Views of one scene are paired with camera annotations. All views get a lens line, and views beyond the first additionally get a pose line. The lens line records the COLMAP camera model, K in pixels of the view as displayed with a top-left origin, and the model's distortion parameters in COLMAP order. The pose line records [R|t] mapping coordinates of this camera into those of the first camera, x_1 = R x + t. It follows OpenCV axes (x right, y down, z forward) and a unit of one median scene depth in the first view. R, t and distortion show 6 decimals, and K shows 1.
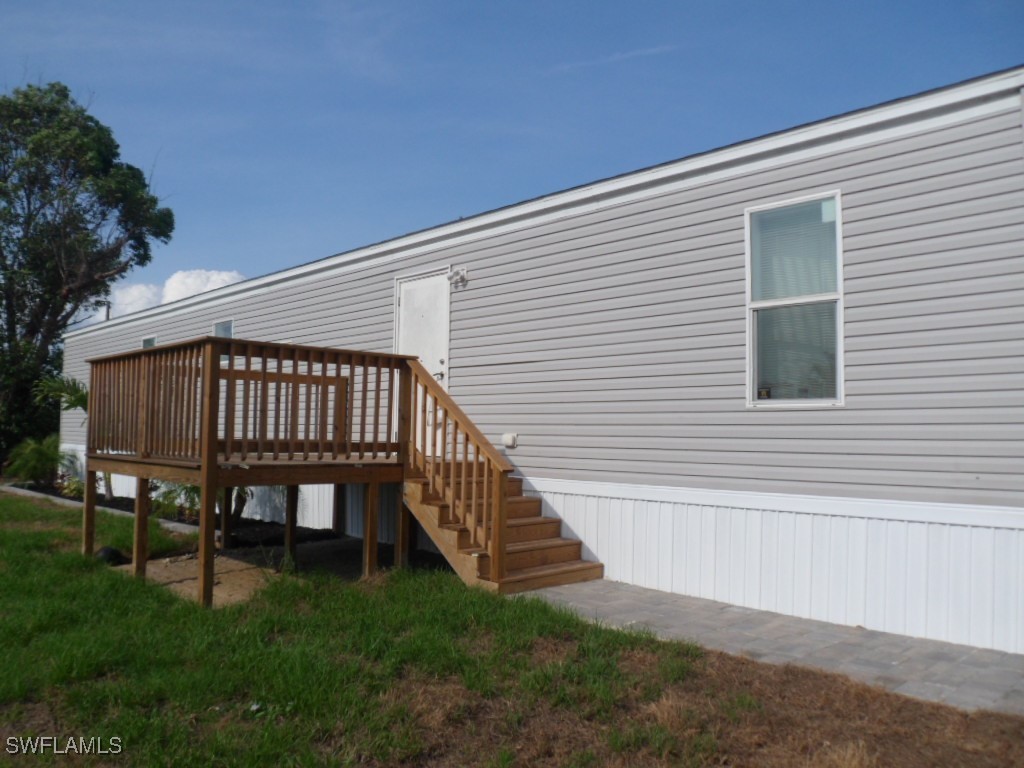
lens RADIAL K [[820.0, 0, 512.0], [0, 820.0, 384.0], [0, 0, 1]] dist [-0.060960, 0.002233]
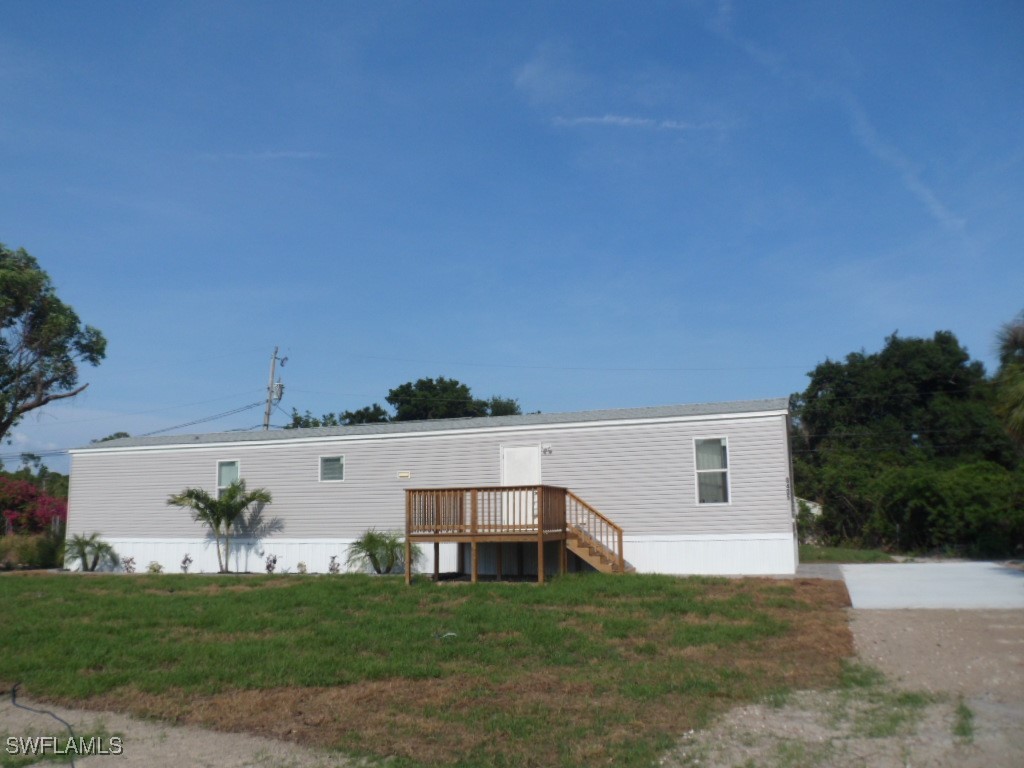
lens RADIAL K [[839.1, 0, 533.1], [0, 839.1, 383.8], [0, 0, 1]] dist [-0.075185, 0.003839]
pose [[0.878969, 0.045905, 0.474664, -1.493288], [0.003012, 0.994802, -0.101786, -0.092631], [-0.476869, 0.090897, 0.874262, -1.238562]]
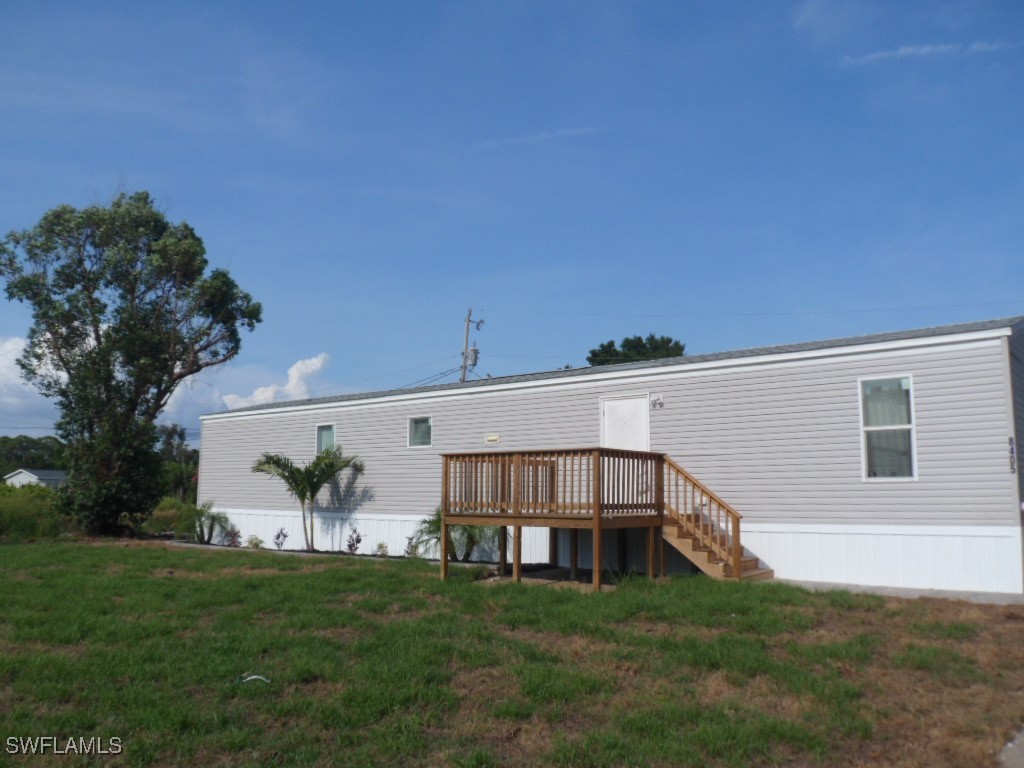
lens RADIAL K [[850.0, 0, 512.0], [0, 850.0, 384.0], [0, 0, 1]] dist [-0.066835, 0.006829]
pose [[0.991347, 0.007112, 0.131071, -0.712856], [0.002331, 0.997420, -0.071755, -0.054384], [-0.131243, 0.071440, 0.988773, -0.781912]]
